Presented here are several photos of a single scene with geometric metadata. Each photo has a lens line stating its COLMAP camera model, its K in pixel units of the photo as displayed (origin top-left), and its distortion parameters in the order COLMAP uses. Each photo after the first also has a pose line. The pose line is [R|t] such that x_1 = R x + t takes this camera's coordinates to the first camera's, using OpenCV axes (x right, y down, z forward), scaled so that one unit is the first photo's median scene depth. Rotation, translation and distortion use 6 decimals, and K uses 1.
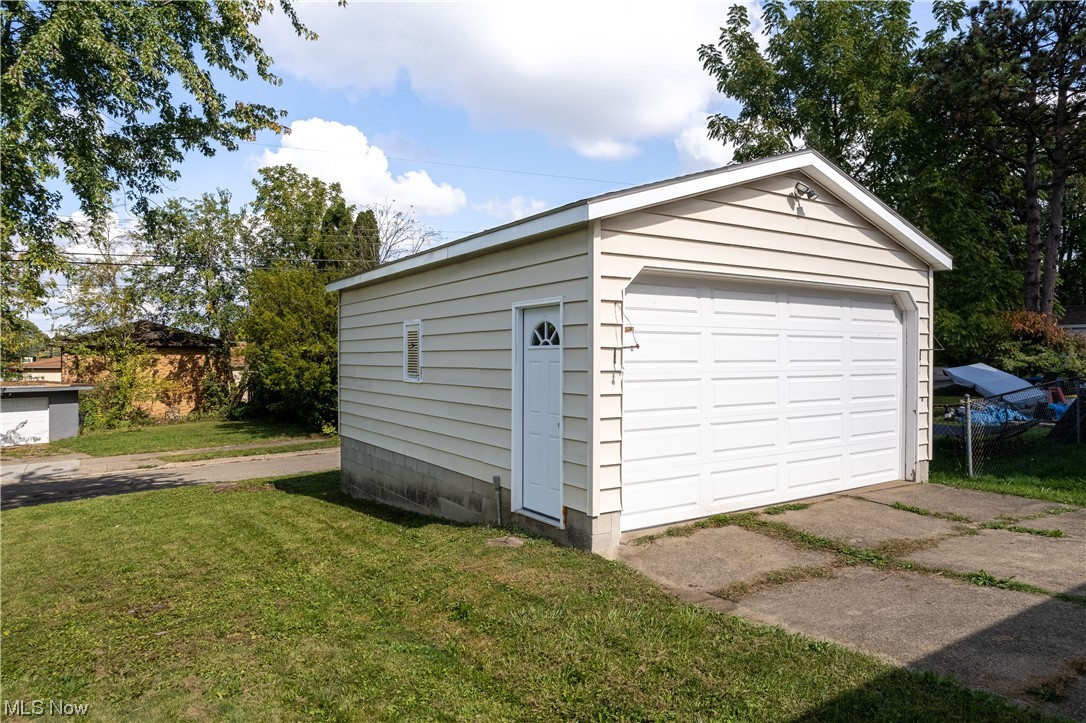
lens RADIAL K [[685.5, 0, 543.0], [0, 685.5, 361.5], [0, 0, 1]] dist [-0.004481, -0.000470]
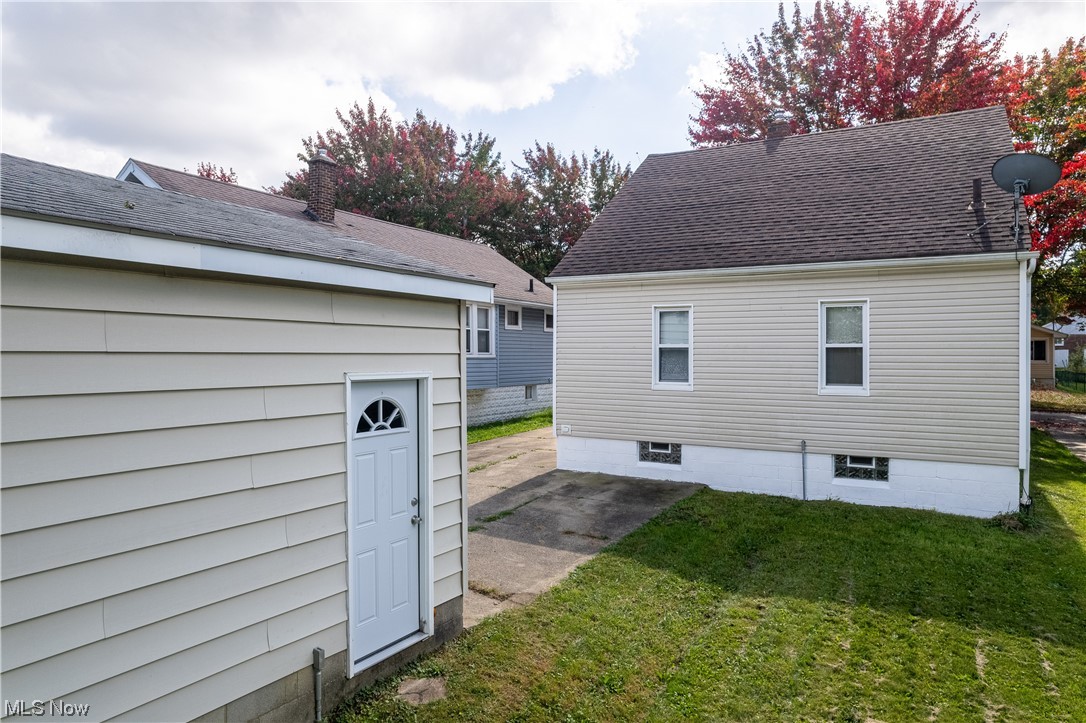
lens RADIAL K [[685.5, 0, 543.0], [0, 685.5, 361.5], [0, 0, 1]] dist [-0.004481, -0.000470]
pose [[-0.419294, -0.004297, 0.907840, -0.793654], [0.005503, 0.999958, 0.007275, -0.108264], [-0.907834, 0.008047, -0.419253, 1.182180]]
